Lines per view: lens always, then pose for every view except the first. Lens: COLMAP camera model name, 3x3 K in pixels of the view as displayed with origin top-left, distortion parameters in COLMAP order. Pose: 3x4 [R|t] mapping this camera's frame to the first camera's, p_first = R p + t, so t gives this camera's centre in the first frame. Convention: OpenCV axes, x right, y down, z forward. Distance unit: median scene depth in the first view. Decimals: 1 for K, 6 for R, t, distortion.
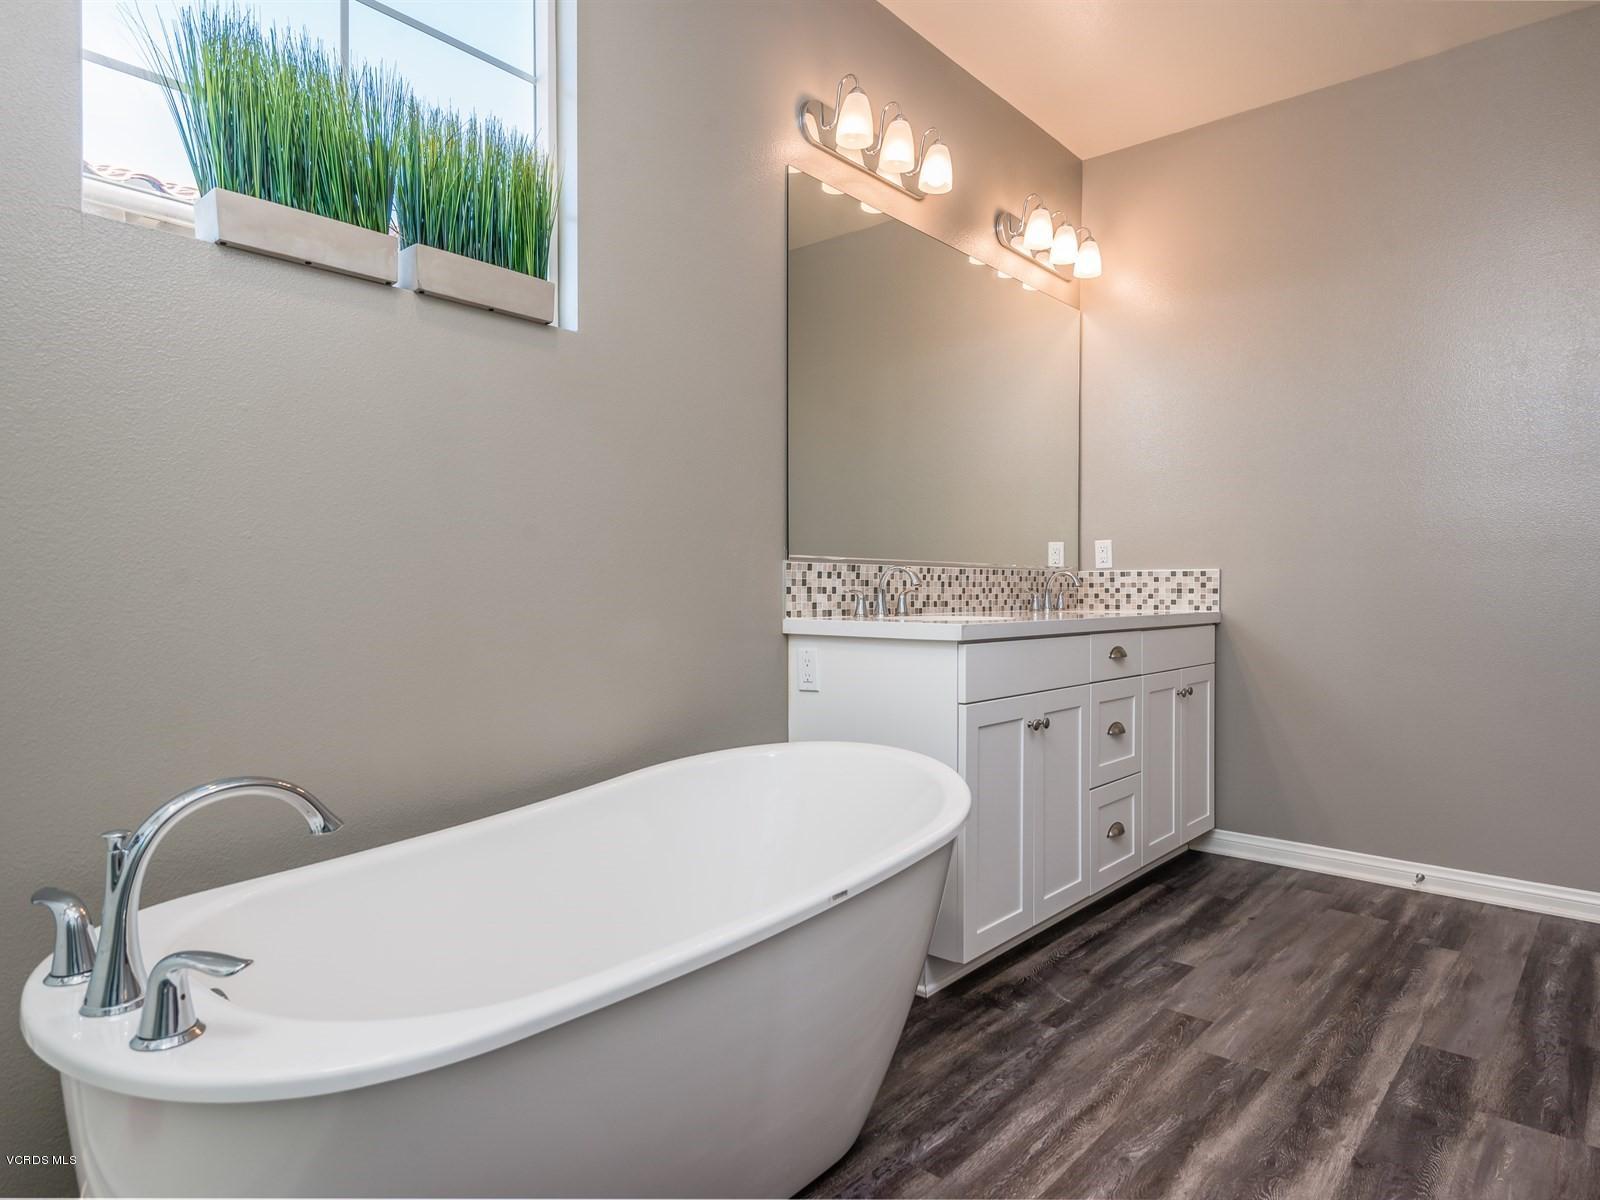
lens RADIAL K [[1066.6, 0, 798.1], [0, 1066.6, 592.3], [0, 0, 1]] dist [0.021428, -0.001659]
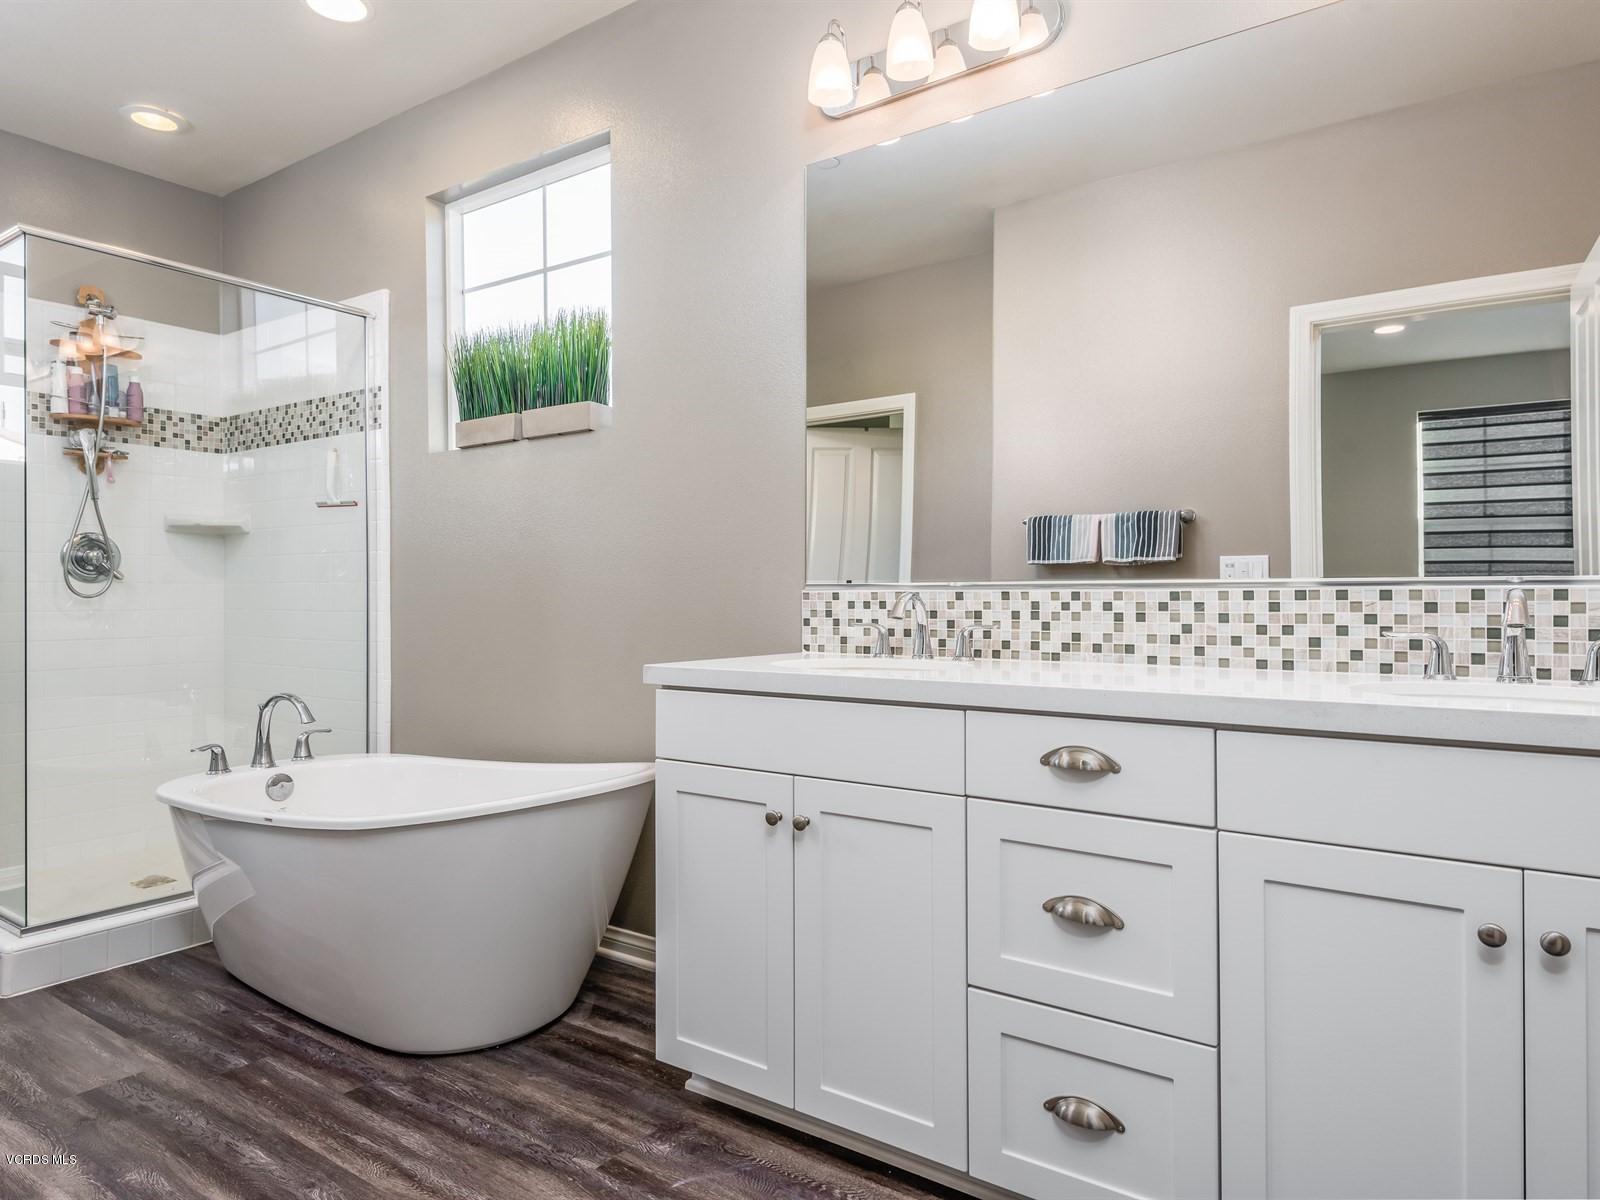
lens RADIAL K [[1009.0, 0, 800.0], [0, 1009.0, 600.0], [0, 0, 1]] dist [0.002926, -0.002038]
pose [[0.045034, -0.020917, -0.998766, 0.804385], [-0.017131, 0.999618, -0.021707, -0.001697], [0.998839, 0.018088, 0.044659, 0.887373]]
